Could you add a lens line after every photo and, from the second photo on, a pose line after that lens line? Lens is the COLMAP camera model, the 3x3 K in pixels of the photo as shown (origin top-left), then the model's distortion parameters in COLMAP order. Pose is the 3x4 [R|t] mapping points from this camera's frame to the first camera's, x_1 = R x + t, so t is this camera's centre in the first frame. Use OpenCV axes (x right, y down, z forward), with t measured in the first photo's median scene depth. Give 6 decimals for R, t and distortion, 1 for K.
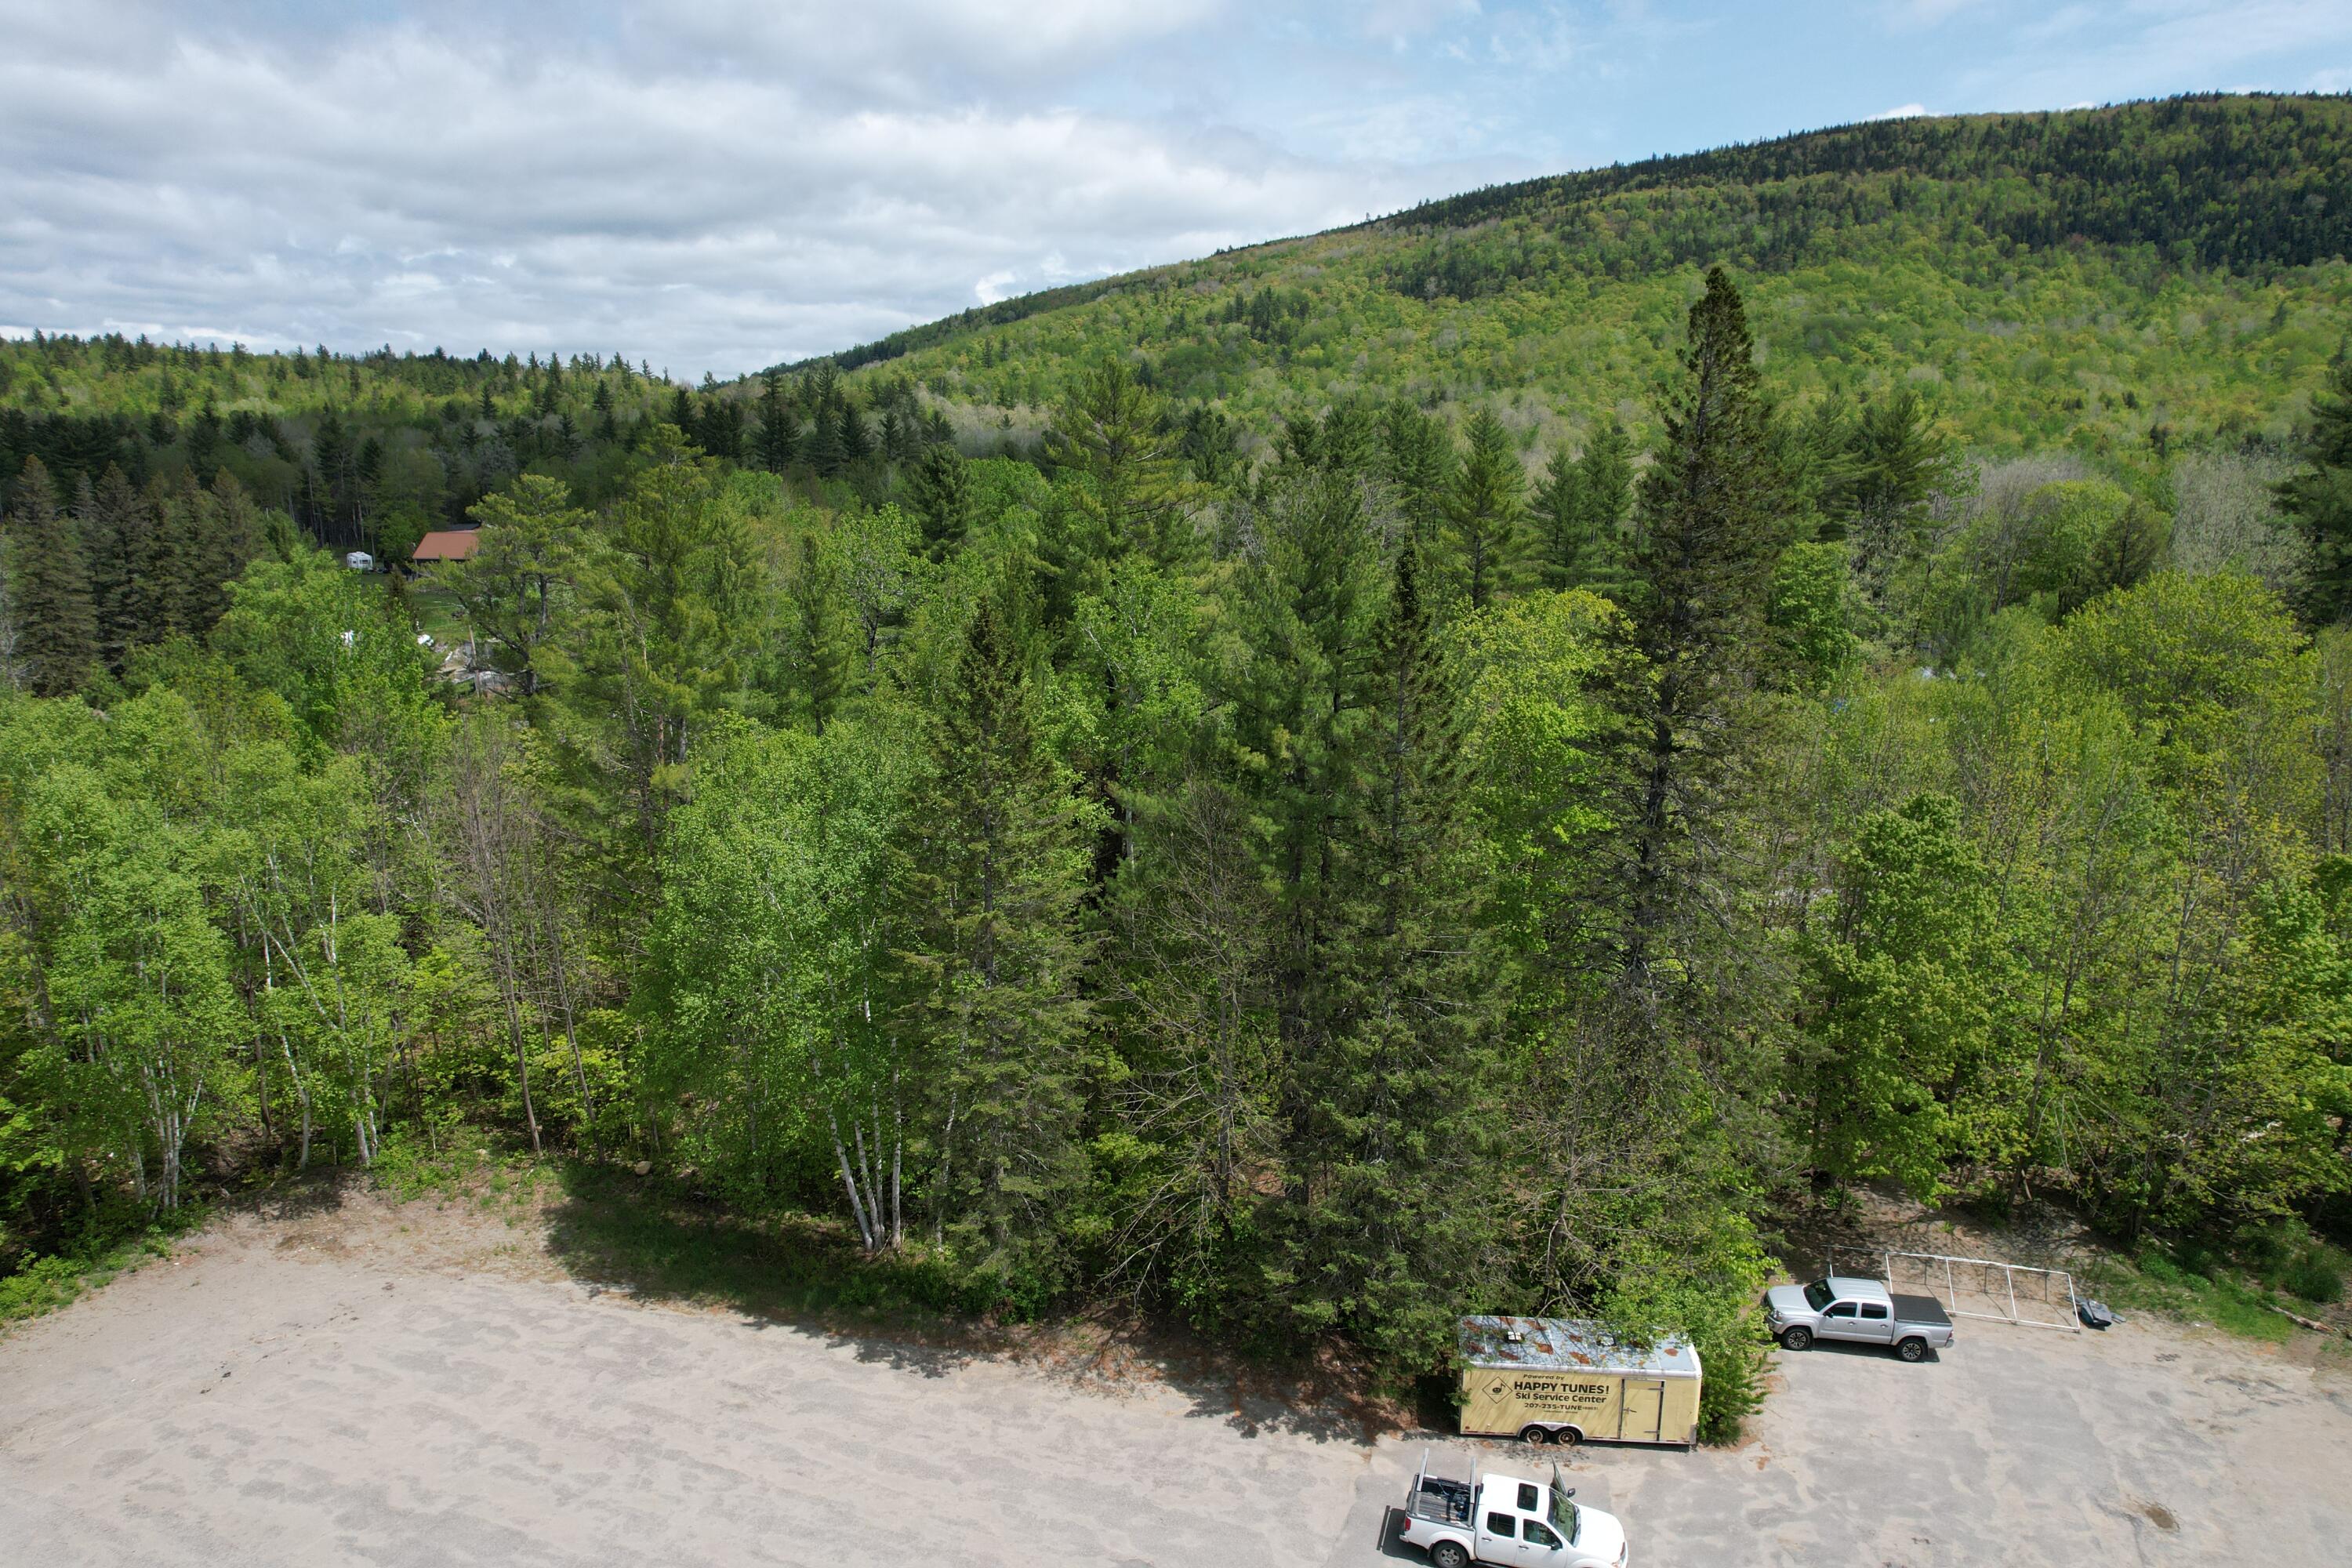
lens RADIAL K [[1507.8, 0, 1182.2], [0, 1507.8, 774.3], [0, 0, 1]] dist [-0.078413, 0.068652]
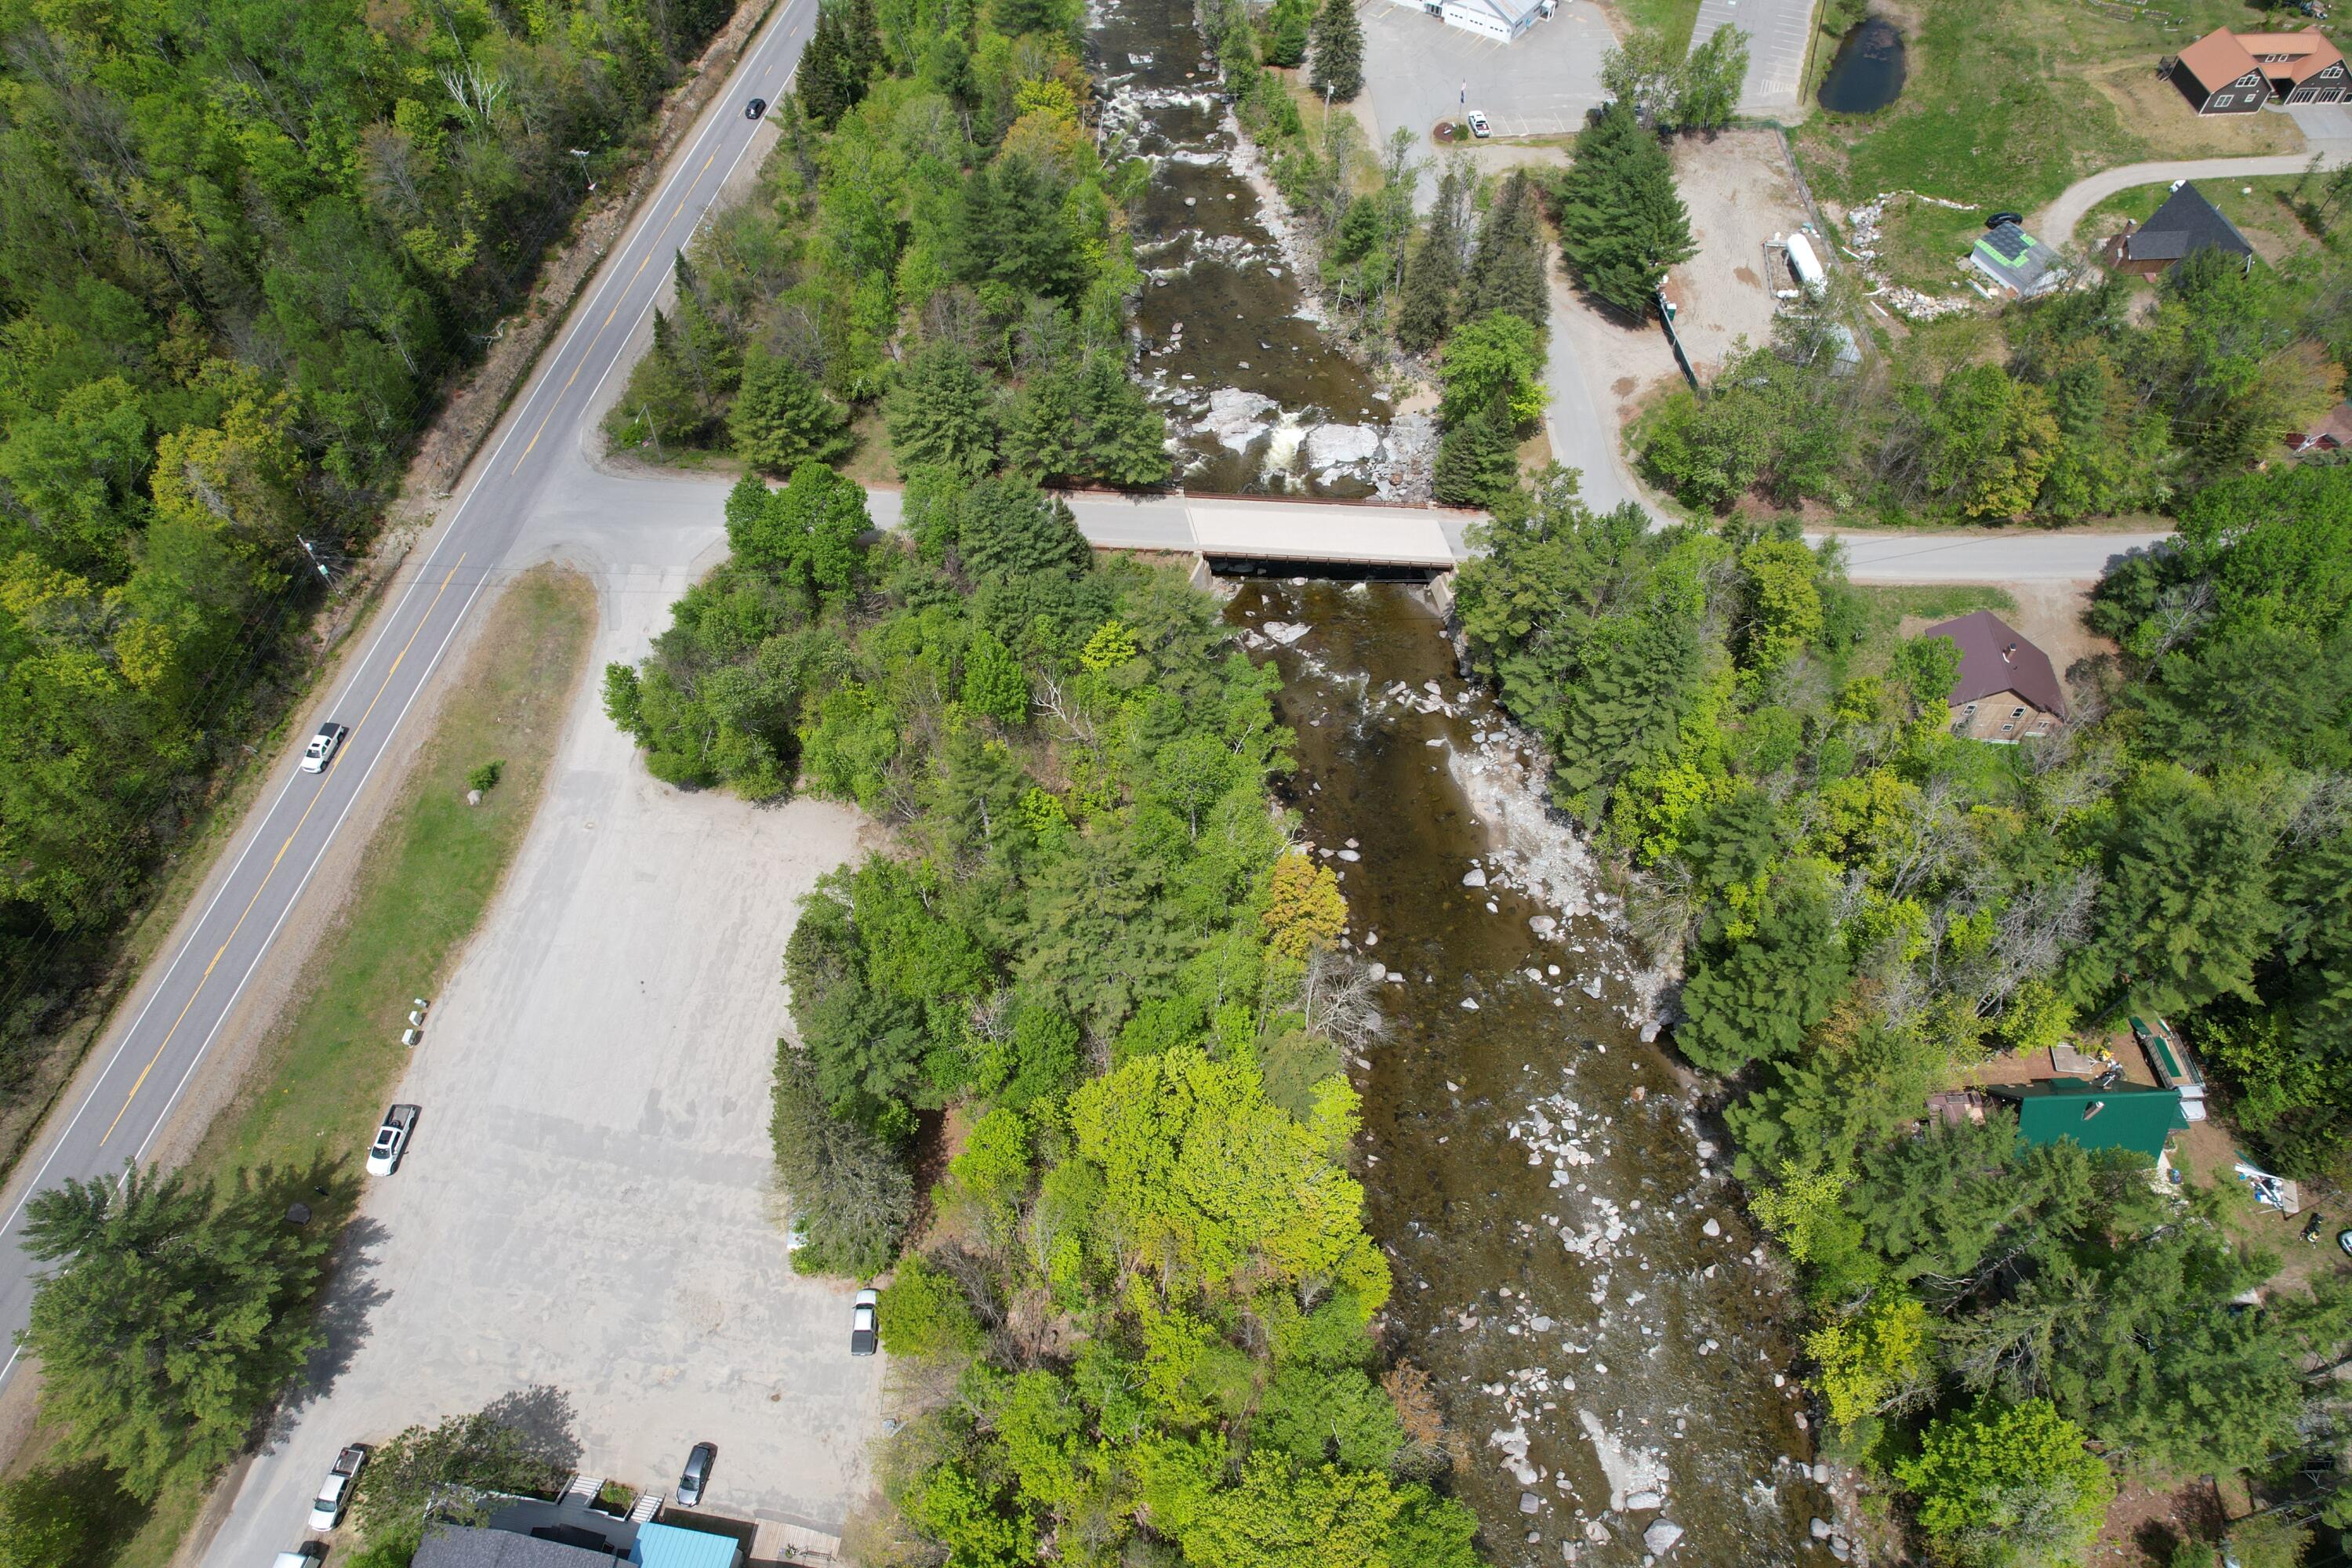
lens RADIAL K [[1507.8, 0, 1179.9], [0, 1507.8, 789.8], [0, 0, 1]] dist [-0.078413, 0.068652]
pose [[0.185865, 0.788001, -0.586948, 1.129253], [-0.192174, 0.614974, 0.764772, -1.965621], [0.963599, -0.029348, 0.265735, 0.696147]]
